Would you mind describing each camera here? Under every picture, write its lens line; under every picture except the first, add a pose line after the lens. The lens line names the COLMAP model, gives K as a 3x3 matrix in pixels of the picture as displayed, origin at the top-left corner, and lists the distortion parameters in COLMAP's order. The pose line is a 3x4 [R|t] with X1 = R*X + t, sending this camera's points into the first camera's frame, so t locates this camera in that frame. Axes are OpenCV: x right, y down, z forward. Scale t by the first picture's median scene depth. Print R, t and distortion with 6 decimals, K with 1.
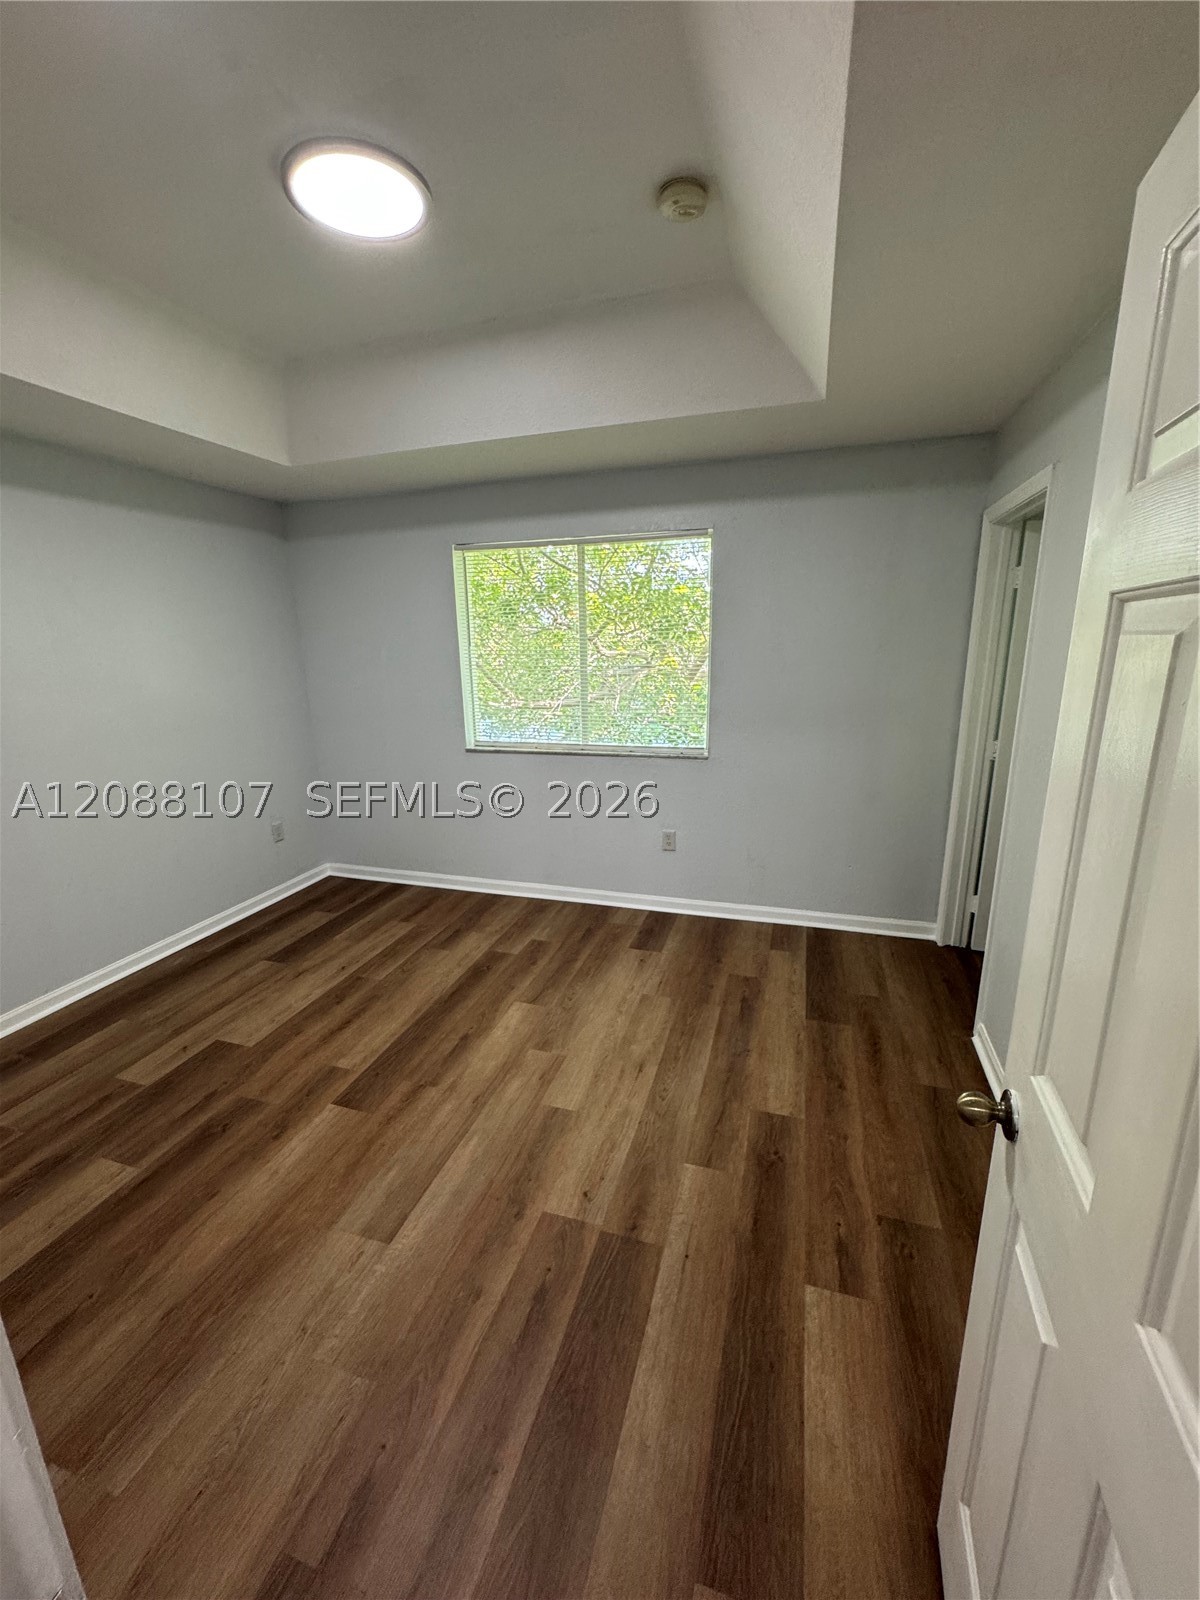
lens RADIAL K [[641.6, 0, 607.2], [0, 641.6, 790.7], [0, 0, 1]] dist [-0.013699, -0.000098]
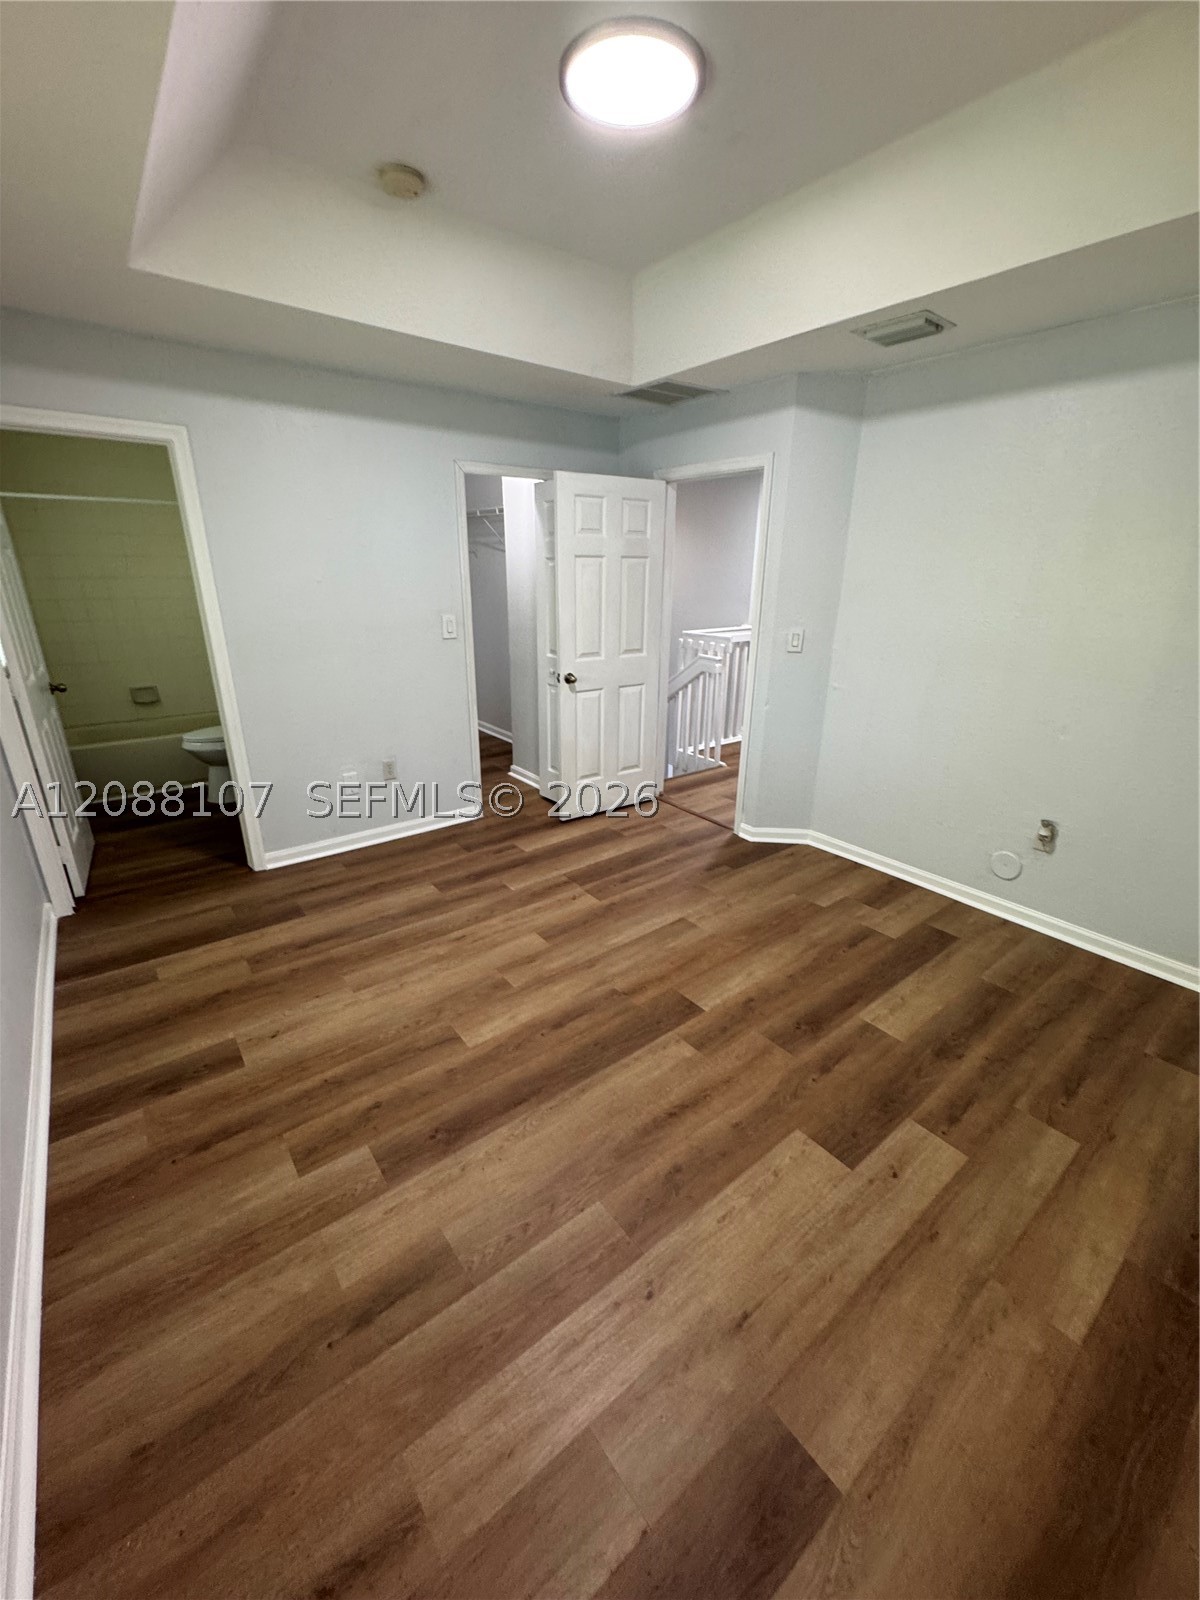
lens RADIAL K [[641.6, 0, 599.1], [0, 641.6, 801.0], [0, 0, 1]] dist [-0.013699, -0.000098]
pose [[-0.817674, -0.190101, 0.543389, -0.746765], [0.131121, 0.857595, 0.497331, -0.330679], [-0.560550, 0.477904, -0.676307, 1.540843]]
